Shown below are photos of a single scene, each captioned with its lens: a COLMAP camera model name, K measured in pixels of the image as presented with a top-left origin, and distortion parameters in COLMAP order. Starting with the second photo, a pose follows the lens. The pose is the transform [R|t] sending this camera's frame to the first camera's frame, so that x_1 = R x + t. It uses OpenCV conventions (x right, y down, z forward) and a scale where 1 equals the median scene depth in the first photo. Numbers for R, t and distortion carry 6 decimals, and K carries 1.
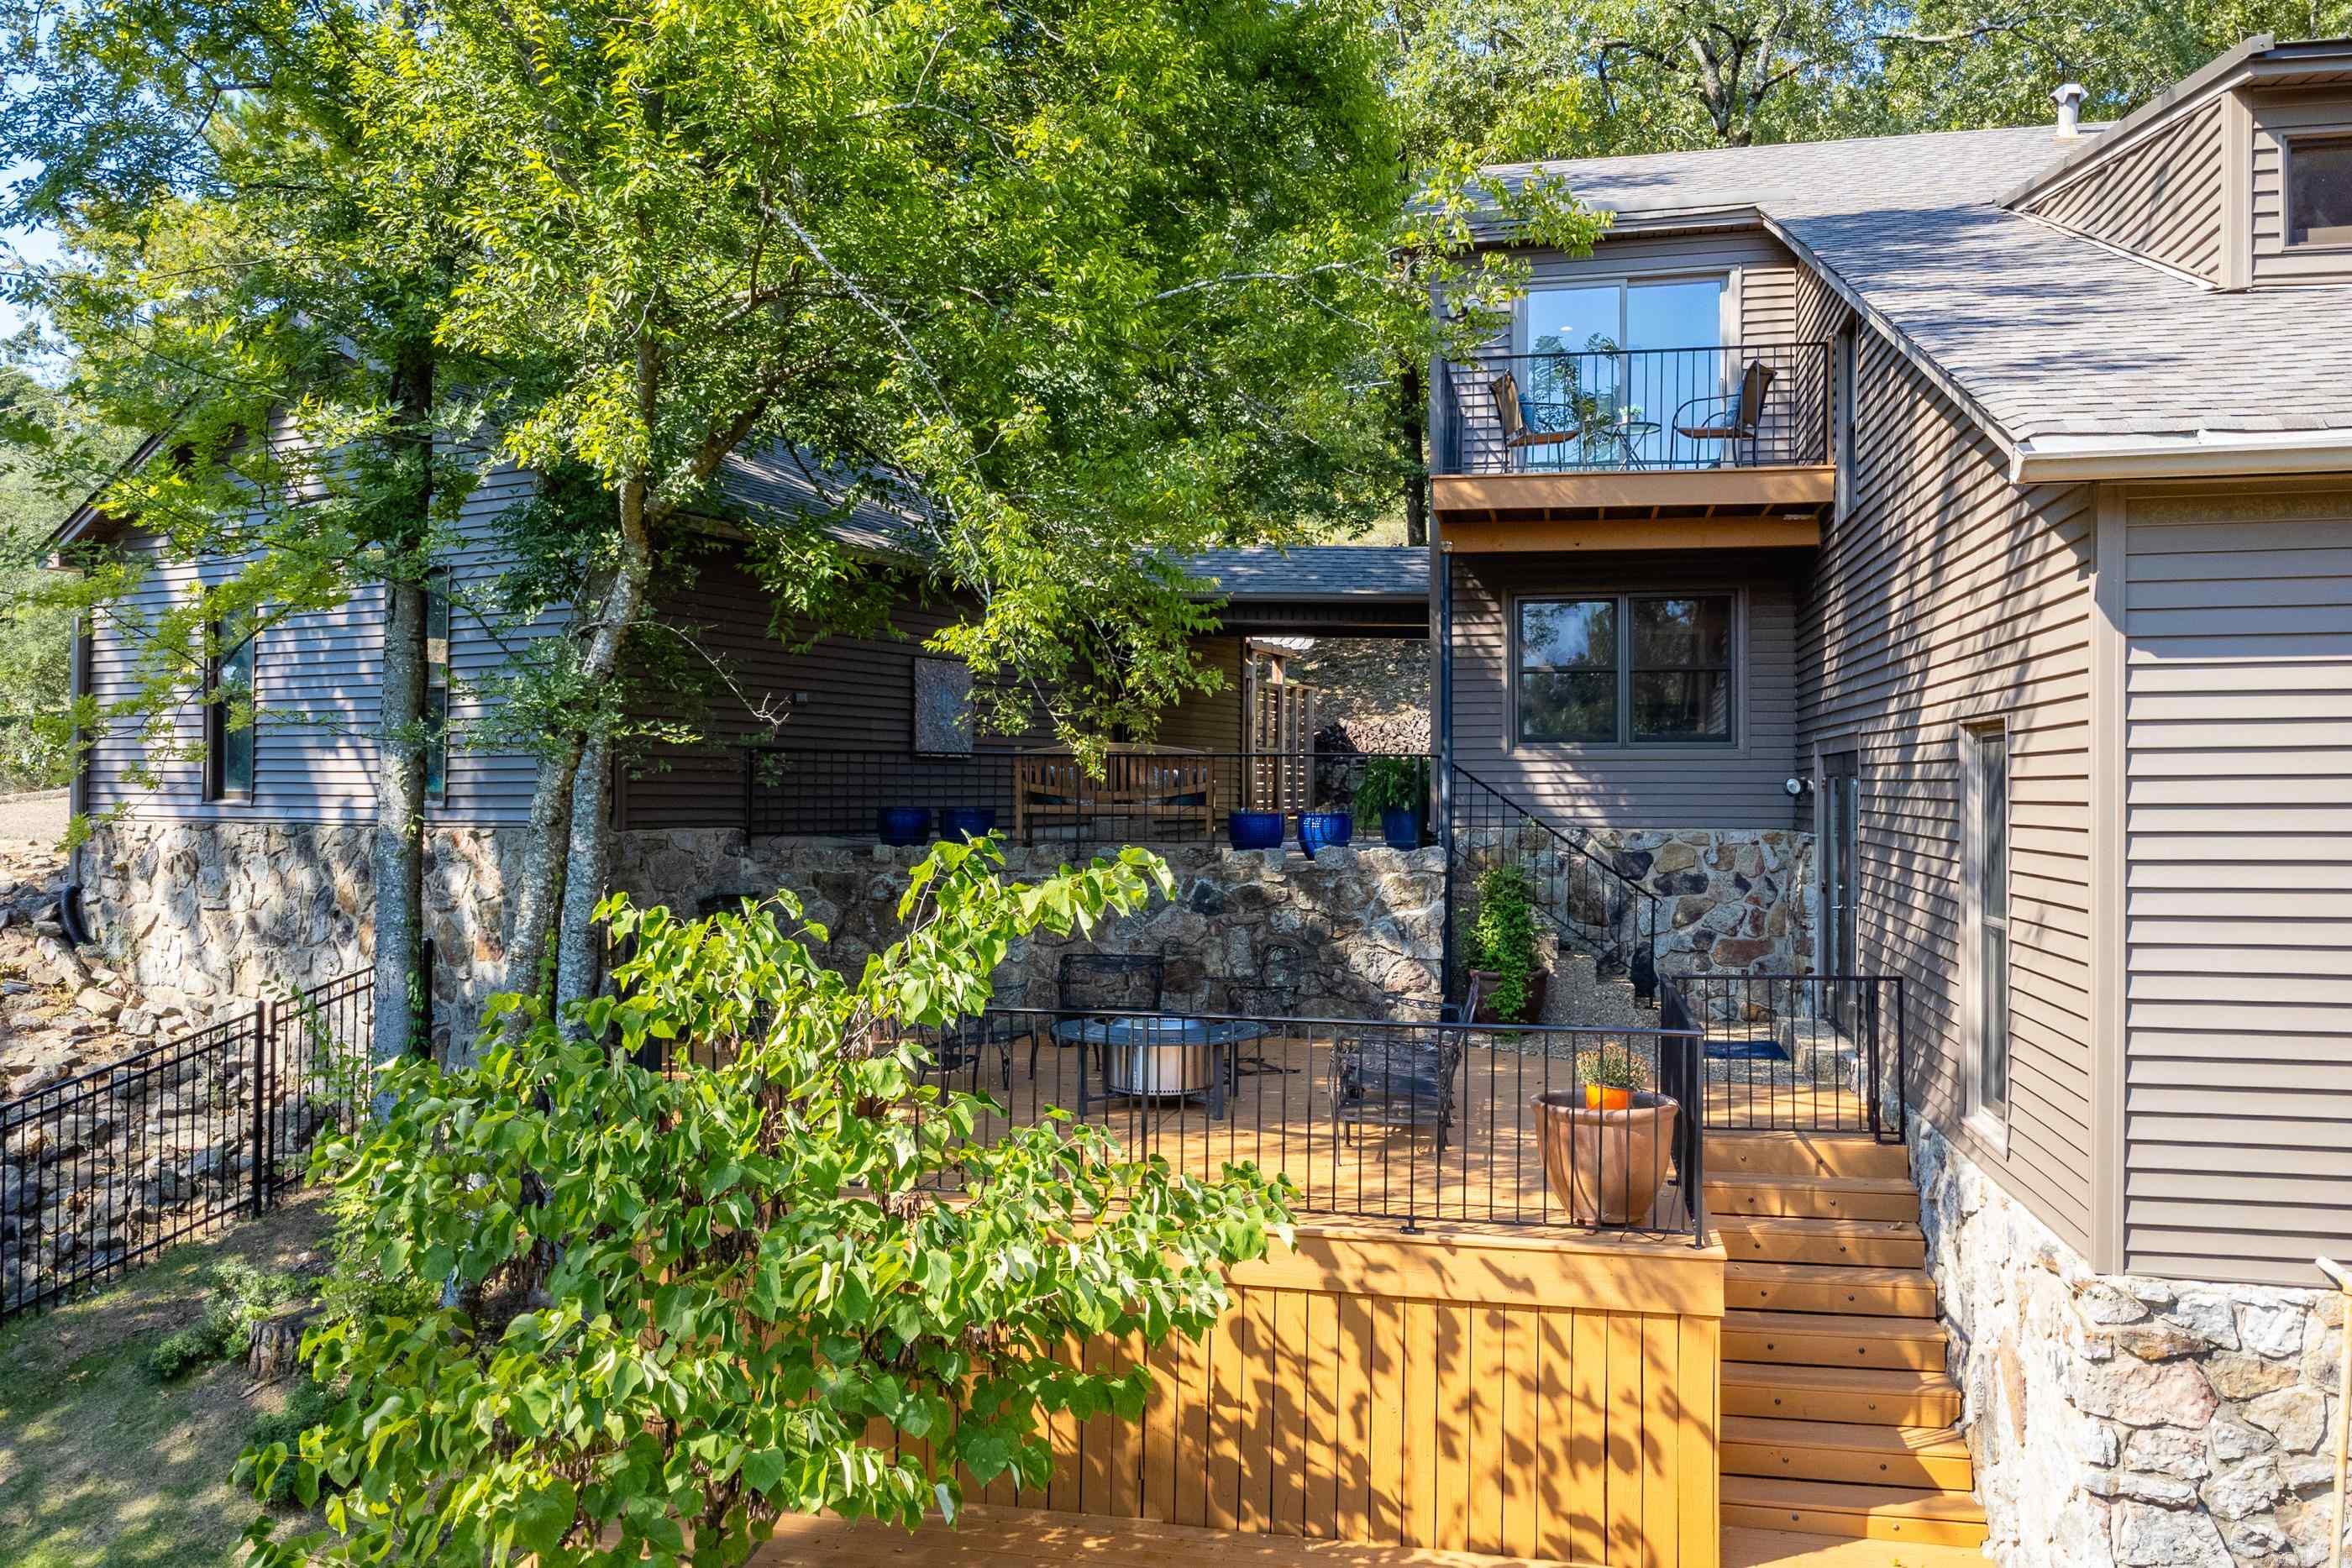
lens RADIAL K [[1626.6, 0, 1177.8], [0, 1626.6, 819.7], [0, 0, 1]] dist [0.000669, 0.003951]
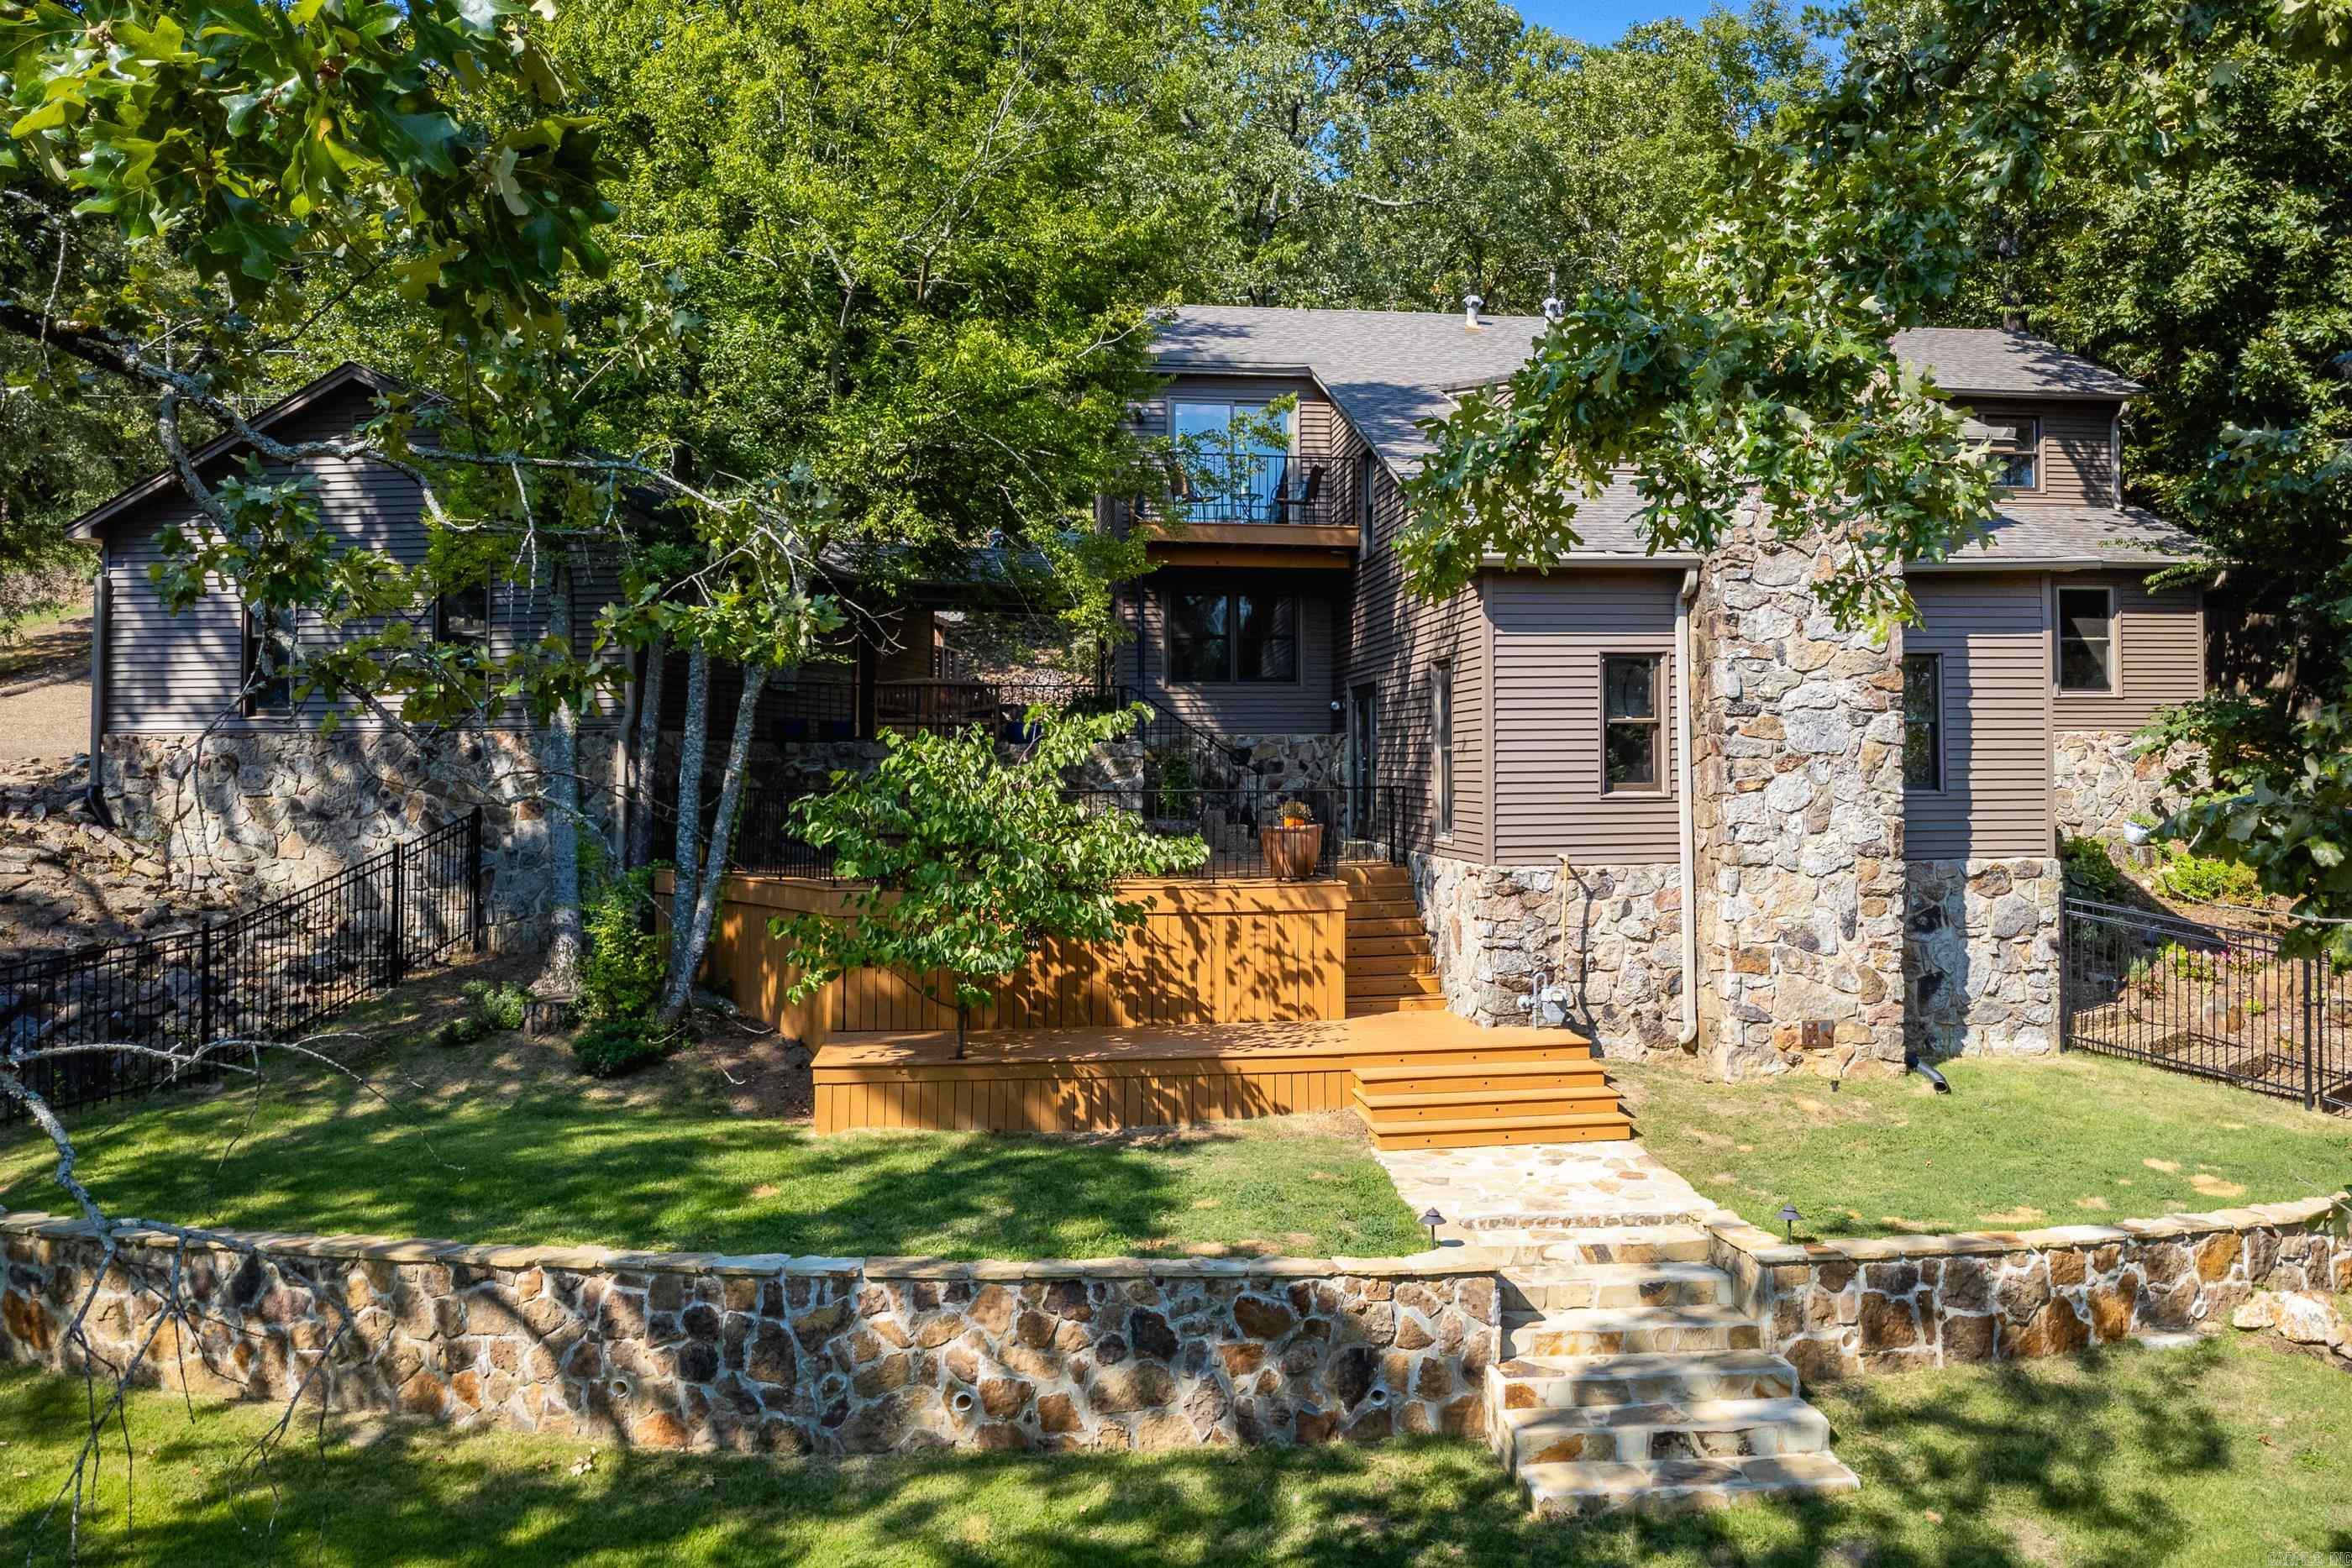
lens RADIAL K [[1626.6, 0, 1177.8], [0, 1626.6, 819.7], [0, 0, 1]] dist [0.000669, 0.003951]
pose [[0.949880, -0.018344, 0.312077, -0.503046], [0.013049, 0.999733, 0.019046, 0.101200], [-0.312343, -0.014019, 0.949866, -0.927243]]
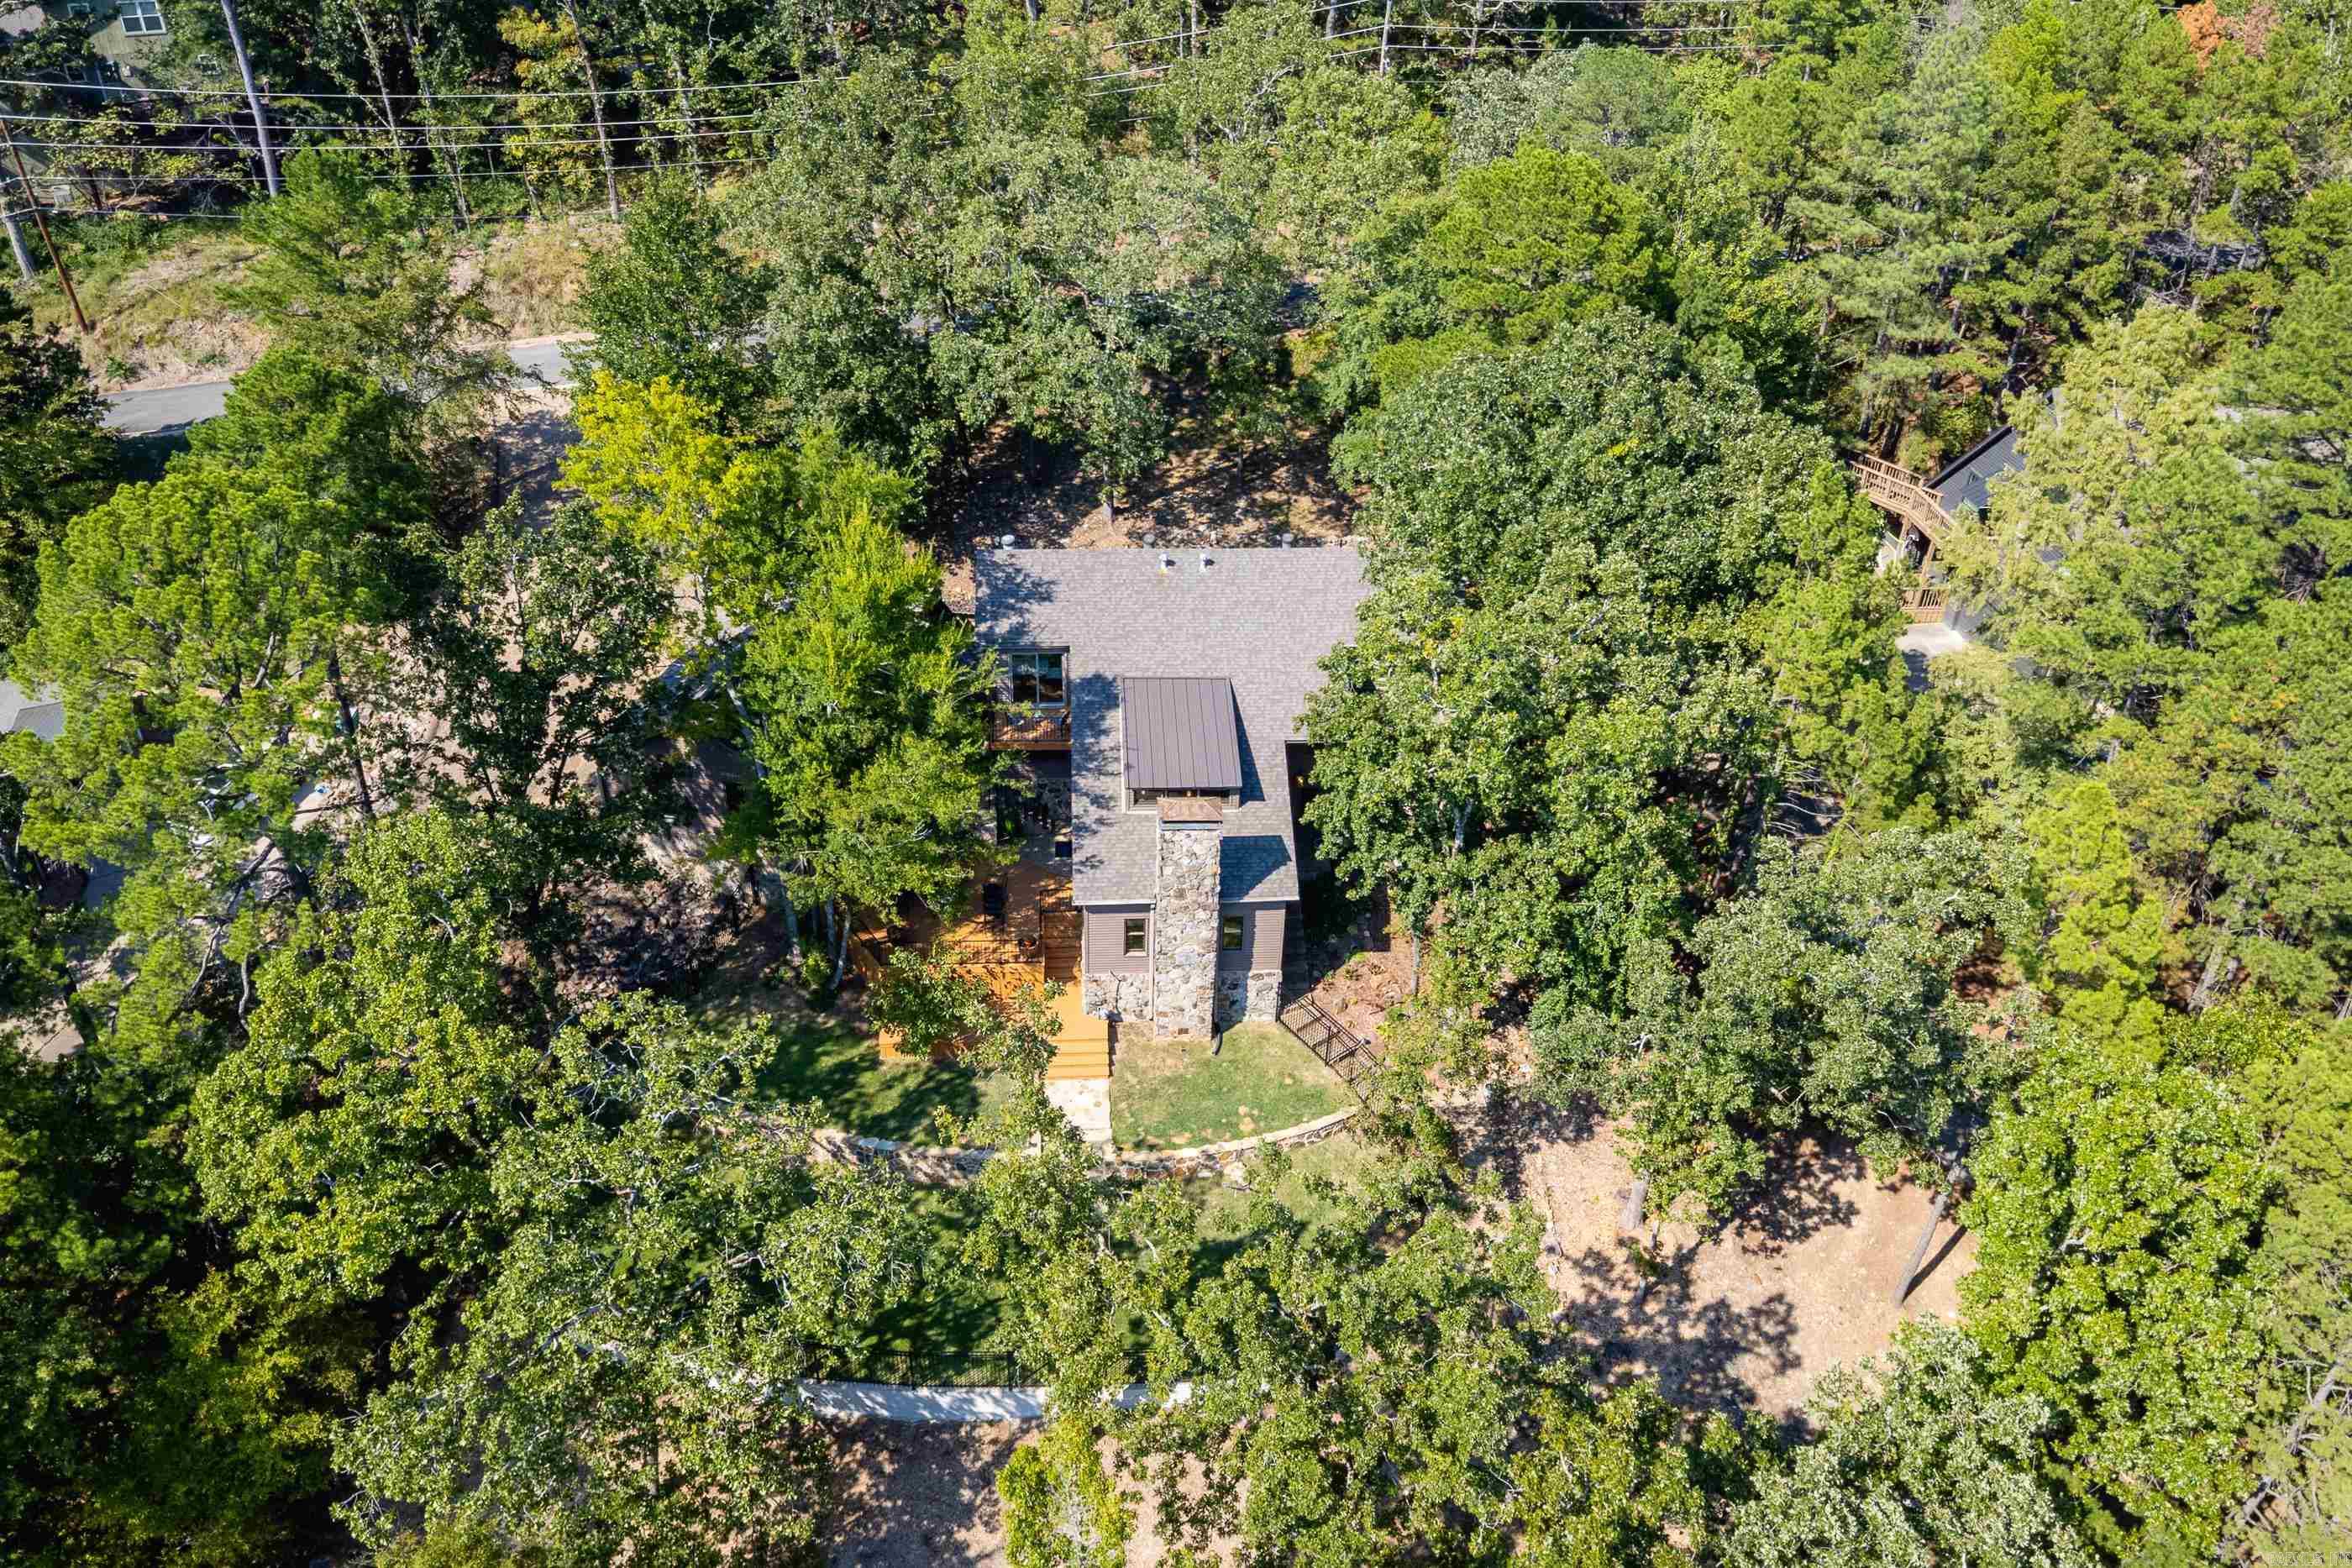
lens RADIAL K [[1626.6, 0, 1177.8], [0, 1626.6, 819.7], [0, 0, 1]] dist [0.000669, 0.003951]
pose [[0.968706, -0.167364, 0.183299, -0.277154], [0.017273, 0.782142, 0.622861, -3.569258], [-0.247610, -0.600203, 0.760556, -3.264967]]
